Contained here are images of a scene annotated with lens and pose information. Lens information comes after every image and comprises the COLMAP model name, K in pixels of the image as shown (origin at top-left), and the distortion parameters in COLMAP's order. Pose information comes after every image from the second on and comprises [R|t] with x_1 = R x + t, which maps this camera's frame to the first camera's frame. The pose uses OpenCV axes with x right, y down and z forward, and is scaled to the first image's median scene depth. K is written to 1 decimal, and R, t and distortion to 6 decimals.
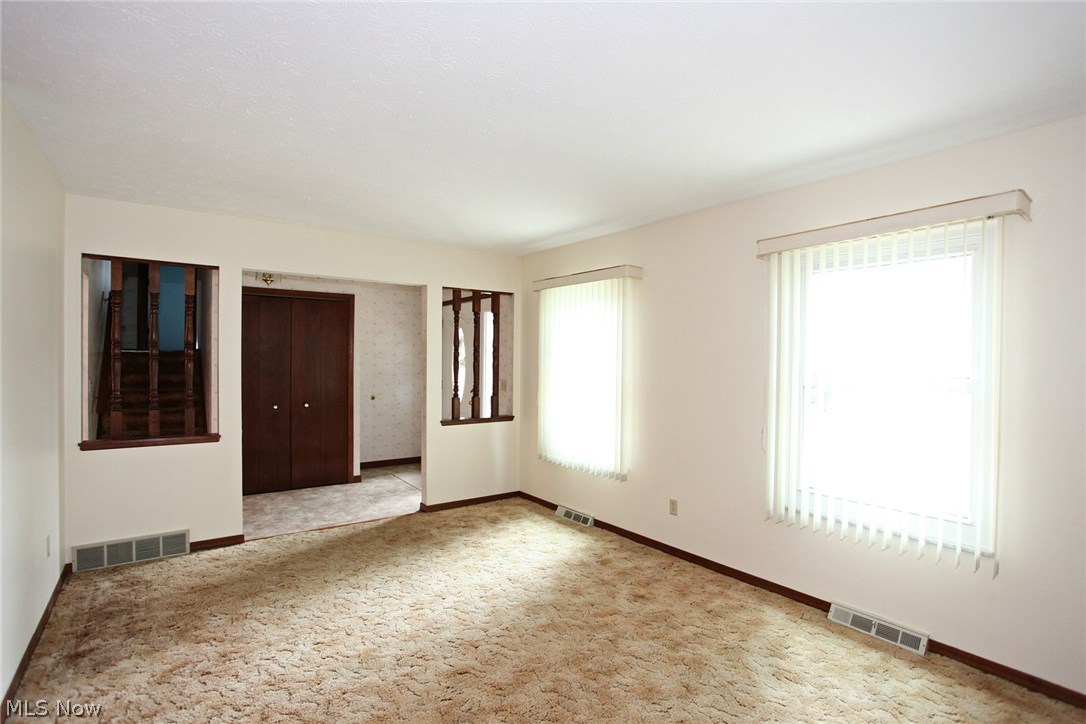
lens RADIAL K [[524.3, 0, 544.6], [0, 524.3, 365.1], [0, 0, 1]] dist [-0.053639, 0.024914]
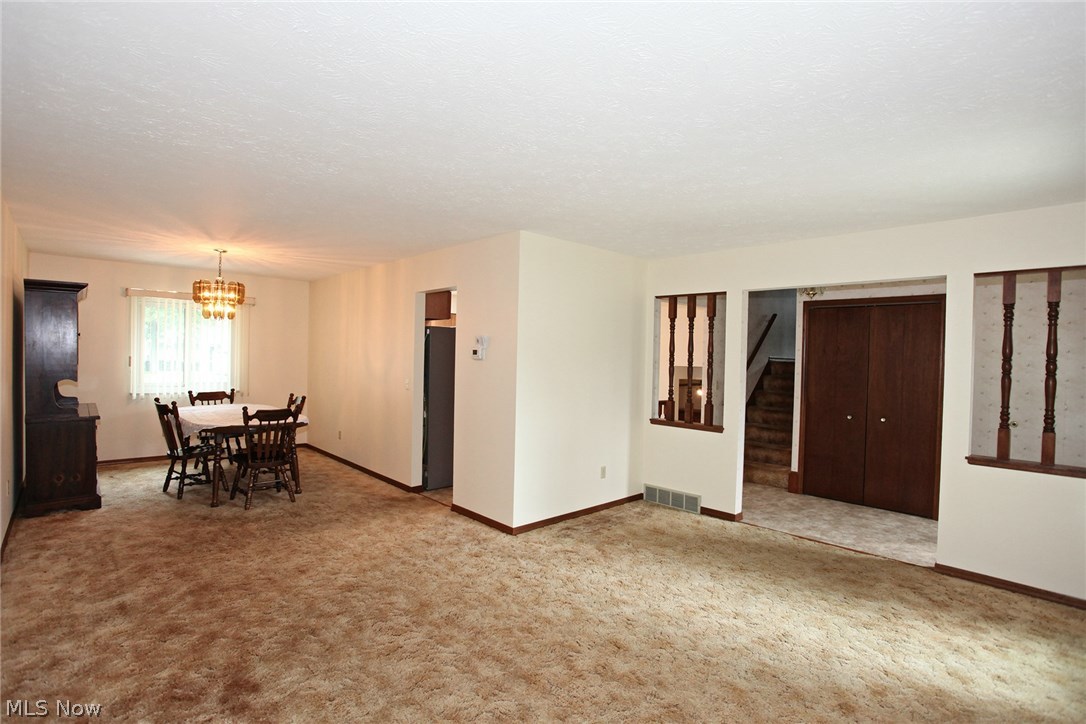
lens RADIAL K [[524.3, 0, 544.6], [0, 524.3, 365.1], [0, 0, 1]] dist [-0.053639, 0.024914]
pose [[0.120166, 0.003458, -0.992748, 0.536594], [-0.031222, 0.999512, -0.000298, -0.001197], [0.992263, 0.031032, 0.120216, 0.402904]]
